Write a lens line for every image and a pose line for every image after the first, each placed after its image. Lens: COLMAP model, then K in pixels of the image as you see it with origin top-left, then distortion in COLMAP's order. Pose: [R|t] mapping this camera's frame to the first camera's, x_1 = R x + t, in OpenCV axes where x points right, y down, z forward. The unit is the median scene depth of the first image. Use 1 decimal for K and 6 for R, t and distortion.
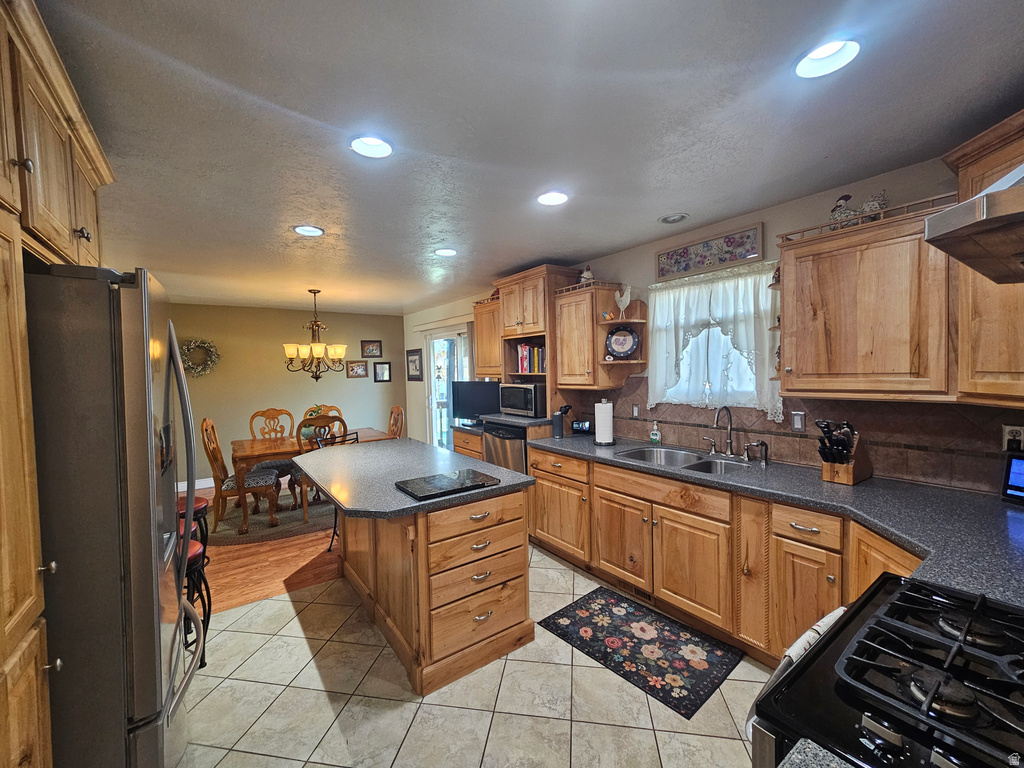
lens RADIAL K [[427.6, 0, 508.1], [0, 427.6, 385.4], [0, 0, 1]] dist [0.002119, 0.000206]
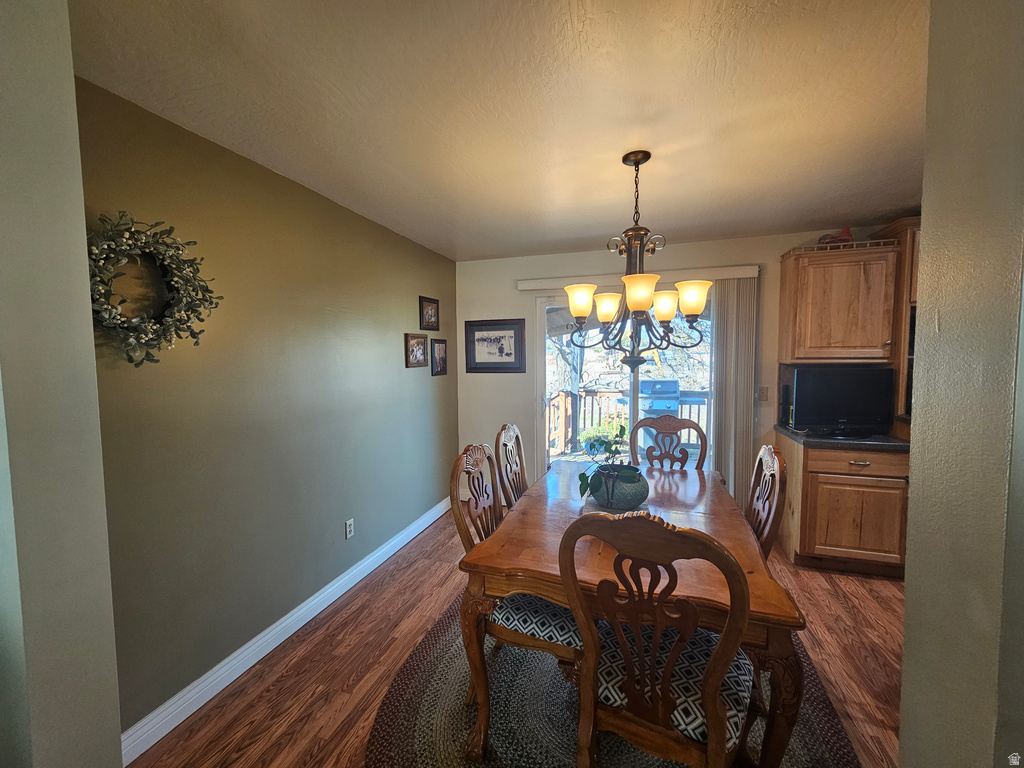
lens RADIAL K [[427.6, 0, 511.1], [0, 427.6, 386.0], [0, 0, 1]] dist [0.002119, 0.000206]
pose [[0.801257, -0.026743, 0.597723, -0.809589], [0.017121, 0.999616, 0.021773, -0.006279], [-0.598076, -0.007212, 0.801407, 0.731463]]
